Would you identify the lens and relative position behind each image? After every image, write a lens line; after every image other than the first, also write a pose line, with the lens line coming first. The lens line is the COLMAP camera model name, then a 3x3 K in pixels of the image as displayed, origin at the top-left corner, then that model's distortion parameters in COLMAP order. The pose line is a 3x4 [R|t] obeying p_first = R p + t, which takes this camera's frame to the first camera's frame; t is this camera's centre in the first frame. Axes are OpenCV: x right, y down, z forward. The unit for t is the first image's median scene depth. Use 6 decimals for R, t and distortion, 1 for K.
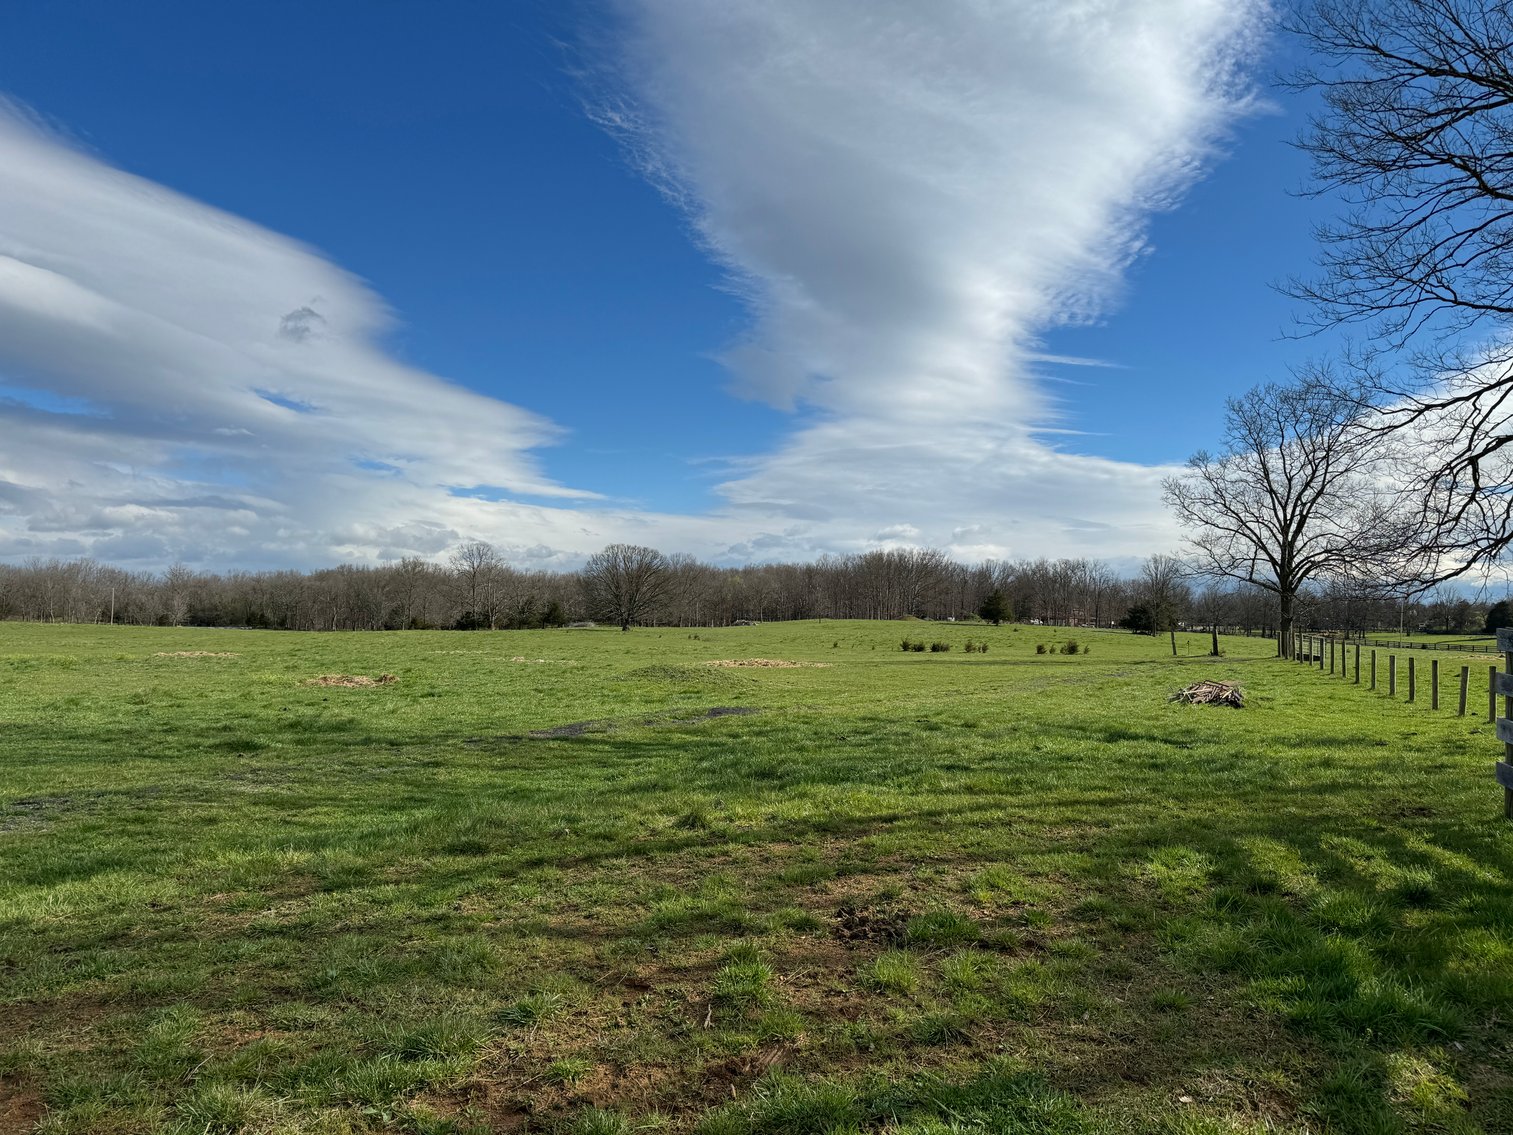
lens RADIAL K [[1070.4, 0, 767.9], [0, 1070.4, 565.5], [0, 0, 1]] dist [0.075338, -0.065084]
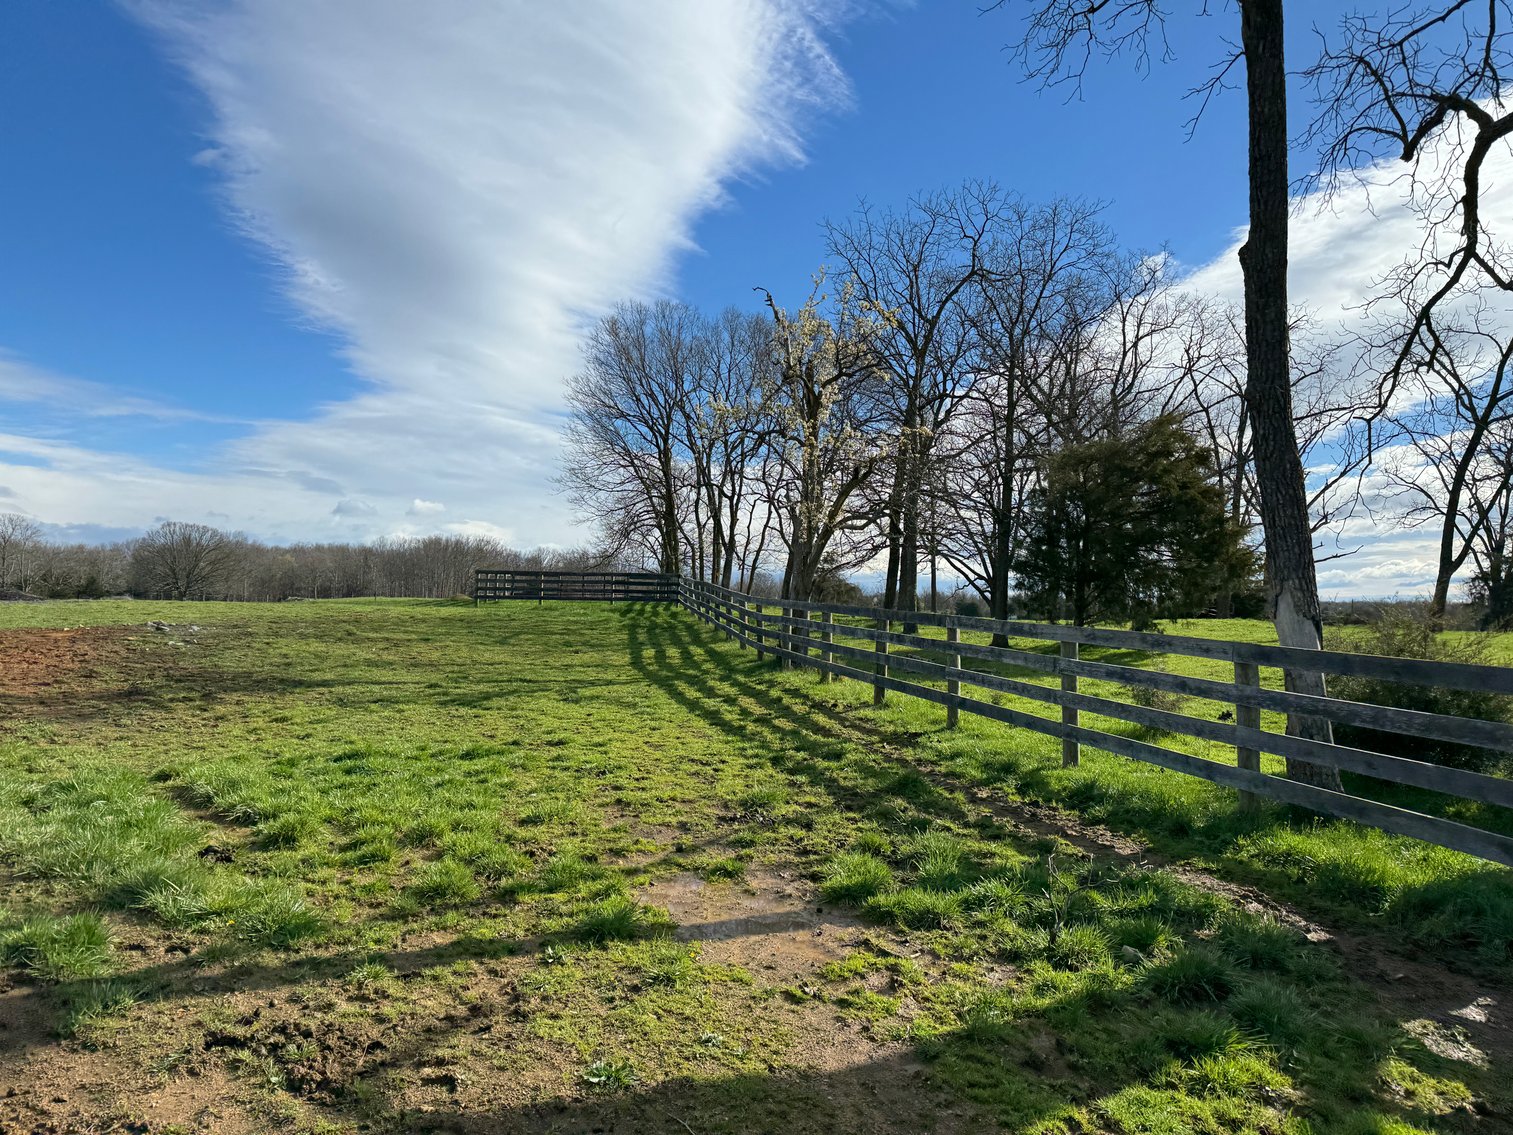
lens RADIAL K [[1070.4, 0, 759.5], [0, 1070.4, 569.8], [0, 0, 1]] dist [0.075338, -0.065084]
pose [[0.917994, 0.026077, 0.395737, -0.138799], [-0.033654, 0.999359, 0.012214, -0.015813], [-0.395164, -0.024530, 0.918283, -0.672653]]
